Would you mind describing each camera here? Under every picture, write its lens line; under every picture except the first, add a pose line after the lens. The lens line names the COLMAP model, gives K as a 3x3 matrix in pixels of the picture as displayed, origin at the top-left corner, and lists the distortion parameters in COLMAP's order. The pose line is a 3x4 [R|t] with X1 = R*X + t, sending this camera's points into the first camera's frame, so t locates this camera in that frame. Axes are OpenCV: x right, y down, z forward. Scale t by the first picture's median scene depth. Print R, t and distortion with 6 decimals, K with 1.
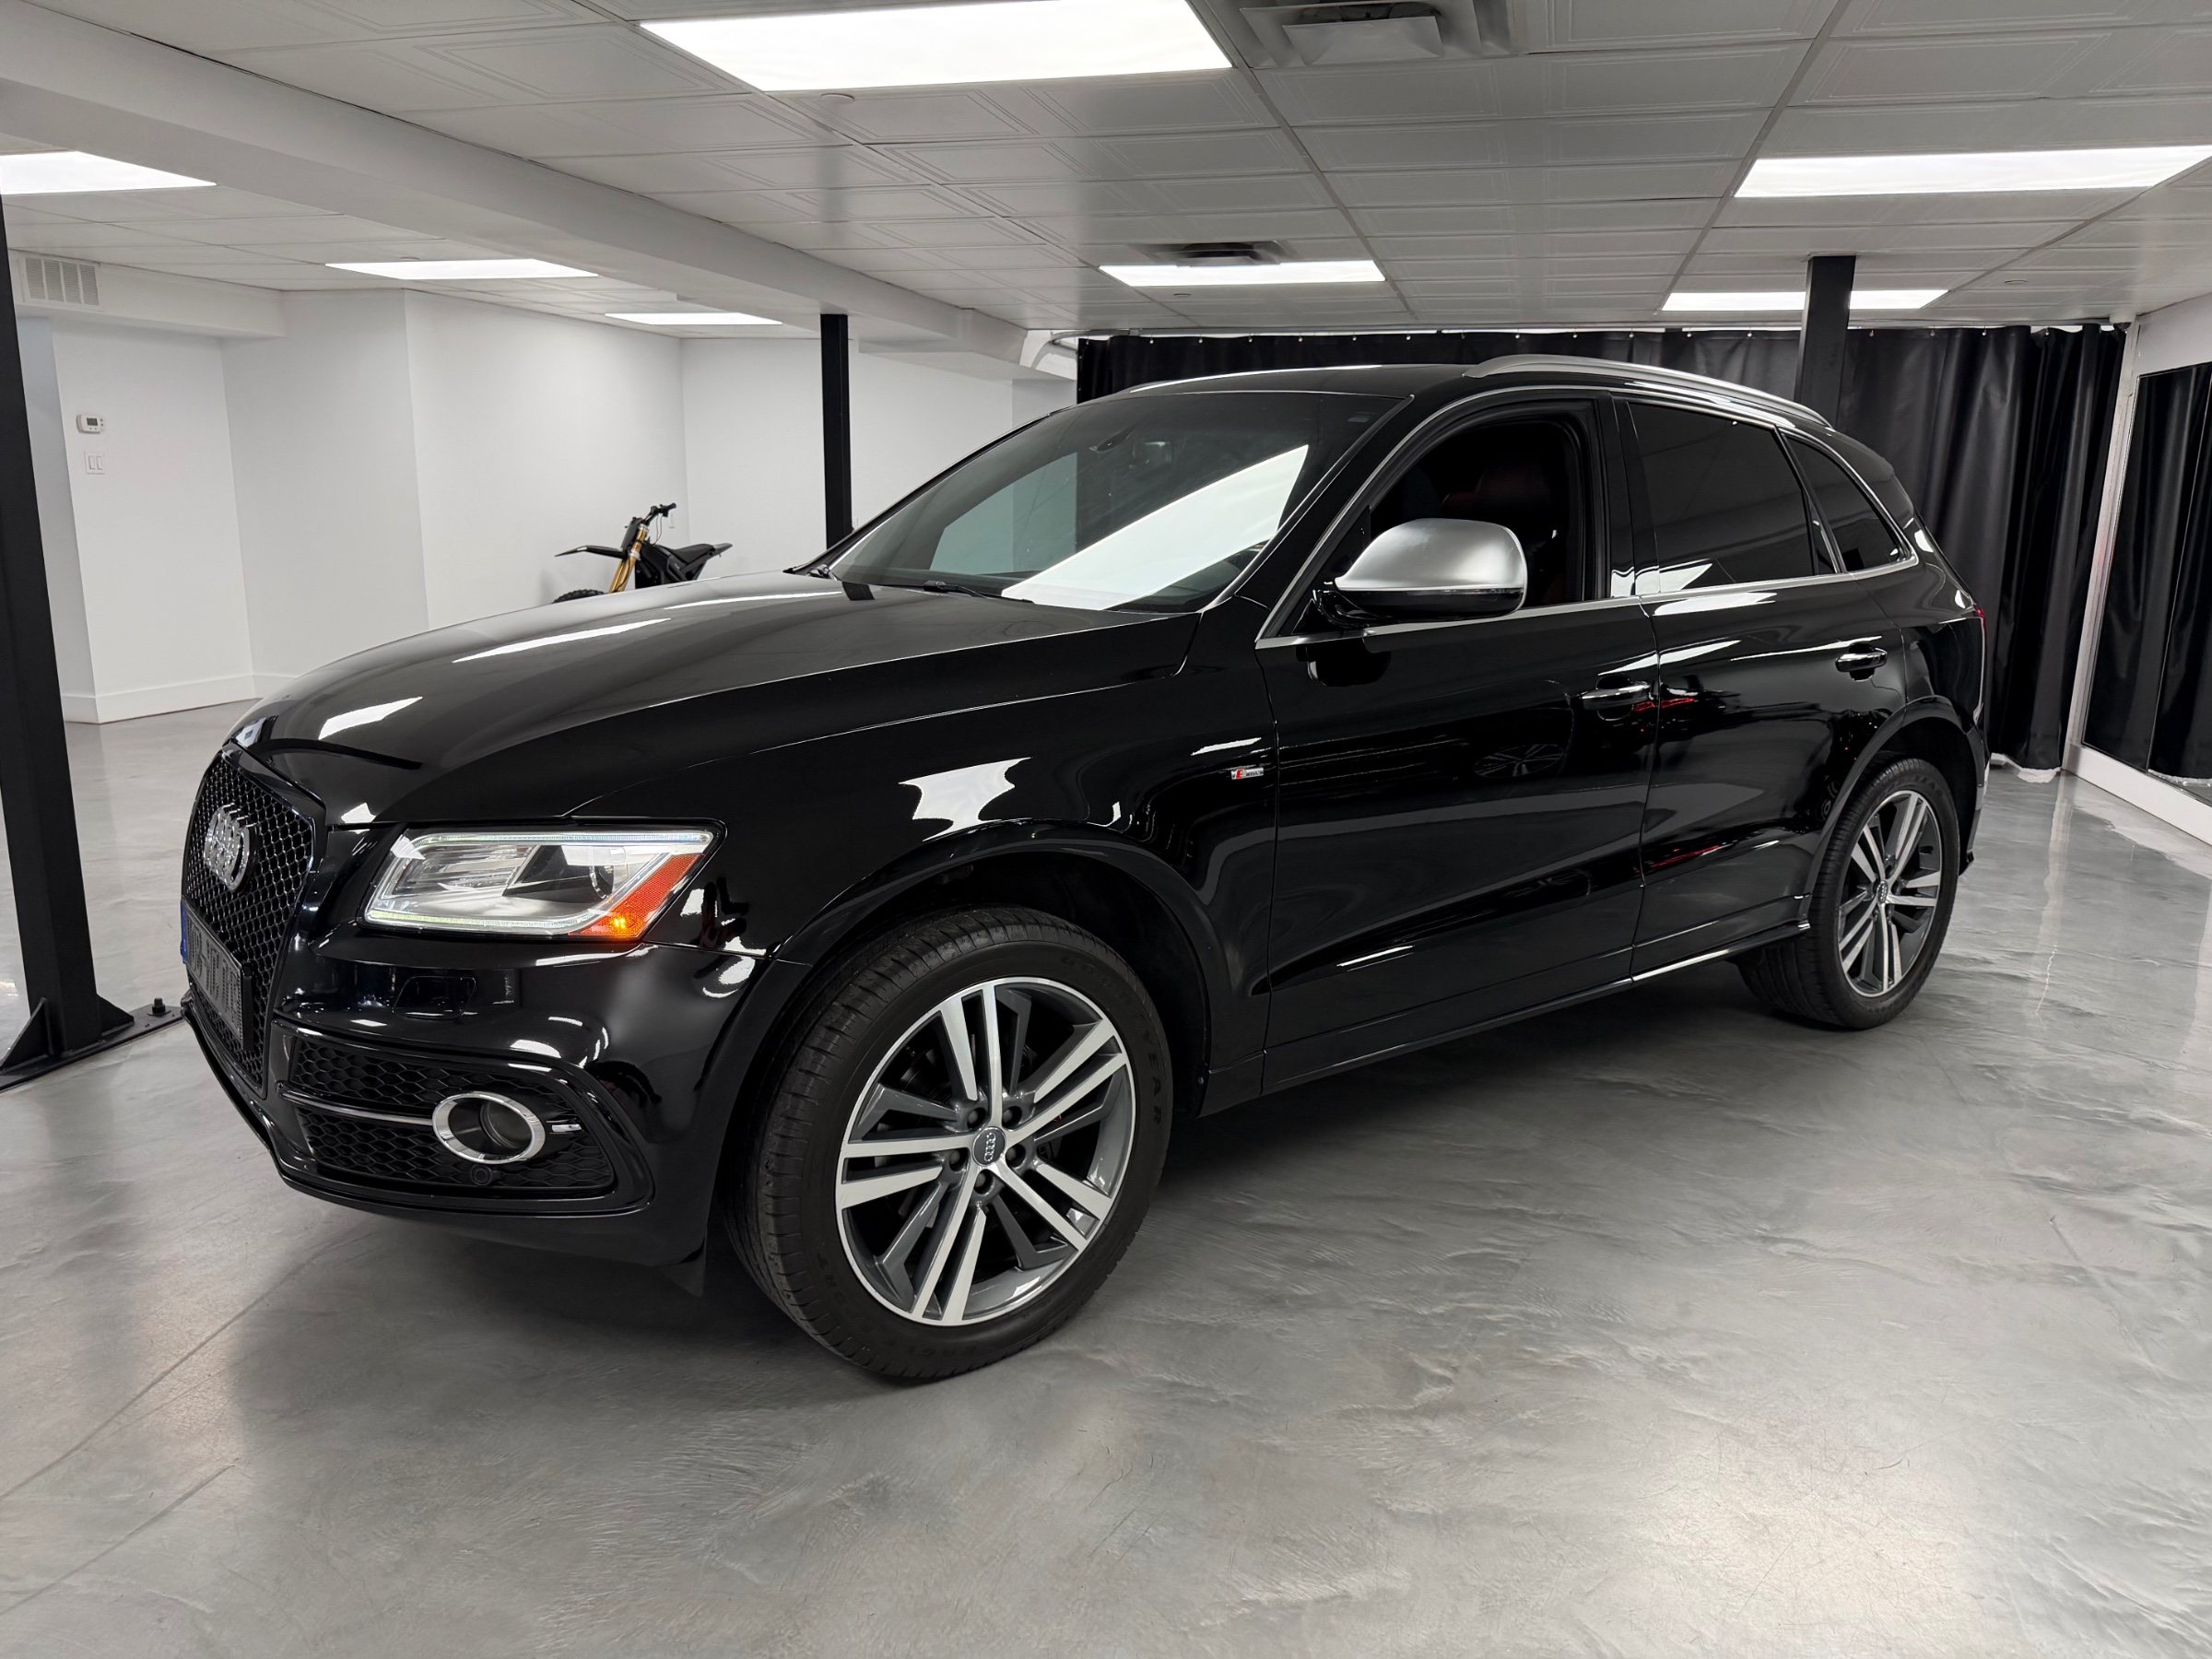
lens RADIAL K [[1612.8, 0, 1106.0], [0, 1612.8, 829.5], [0, 0, 1]] dist [0.094179, -0.131960]
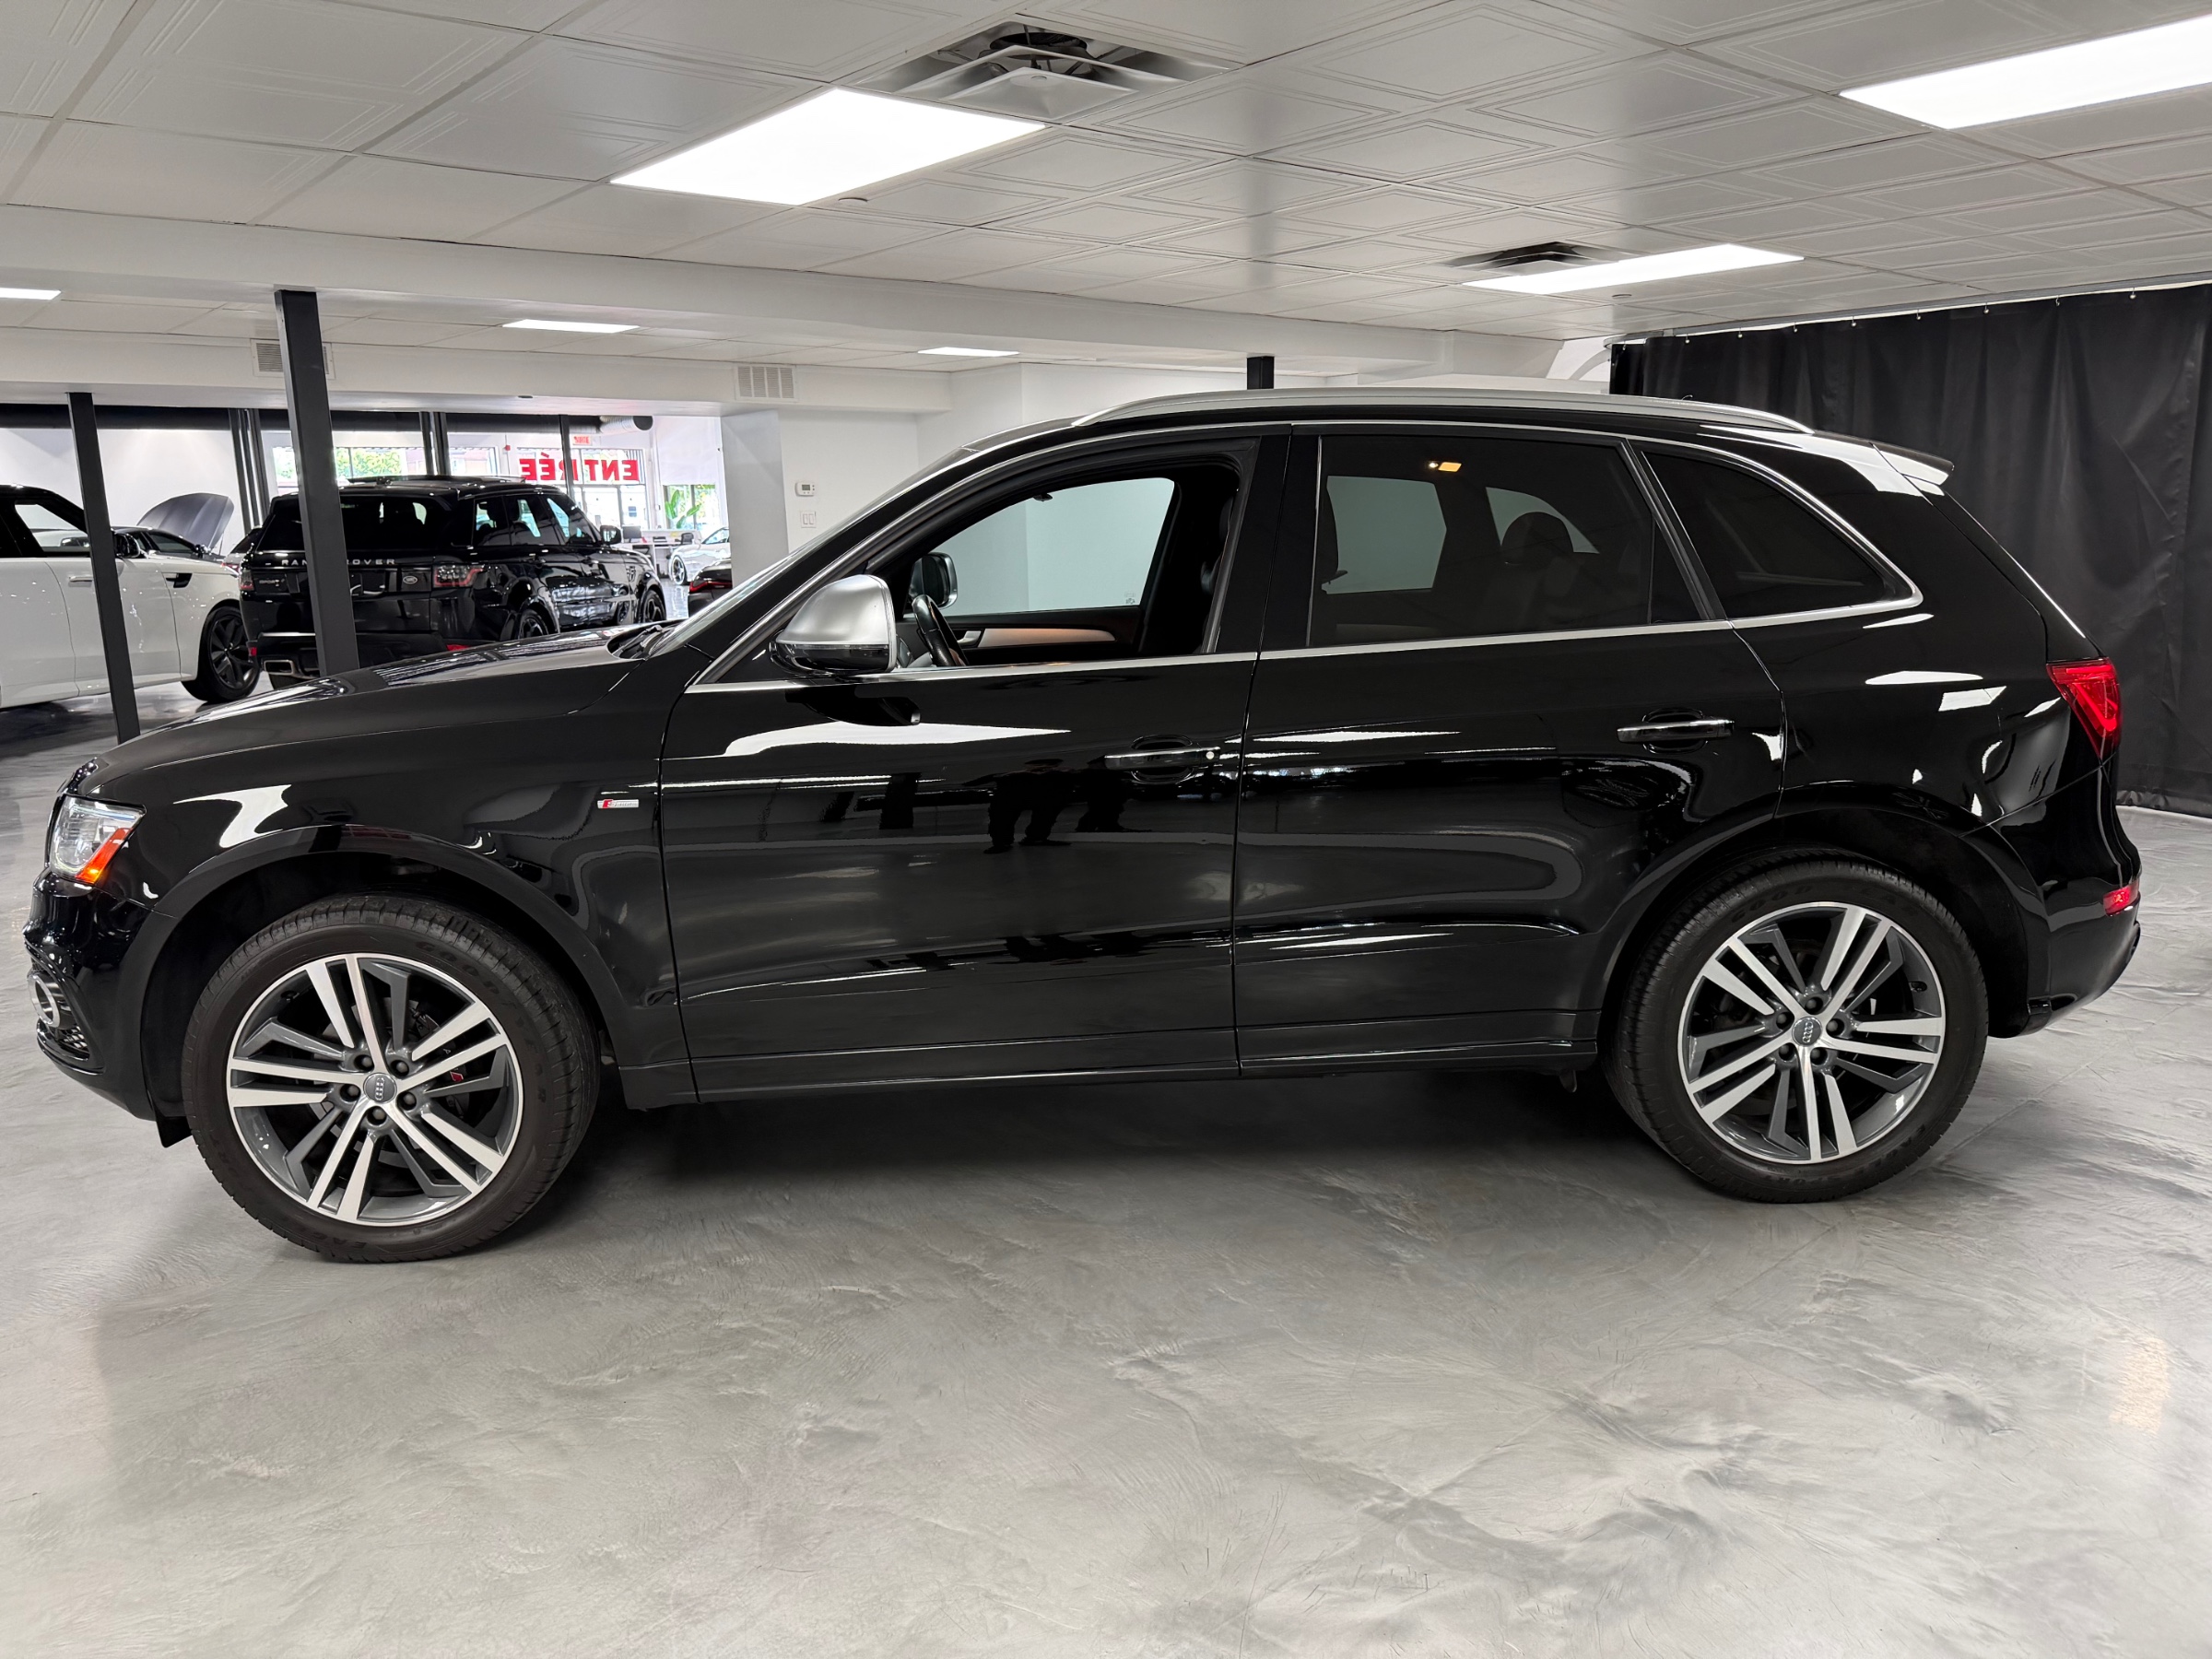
lens RADIAL K [[1612.8, 0, 1106.0], [0, 1612.8, 829.5], [0, 0, 1]] dist [0.094179, -0.131960]
pose [[0.810533, 0.081027, -0.580061, 0.930755], [-0.085274, 0.996157, 0.019995, -0.063207], [0.579452, 0.033257, 0.814327, 0.253554]]
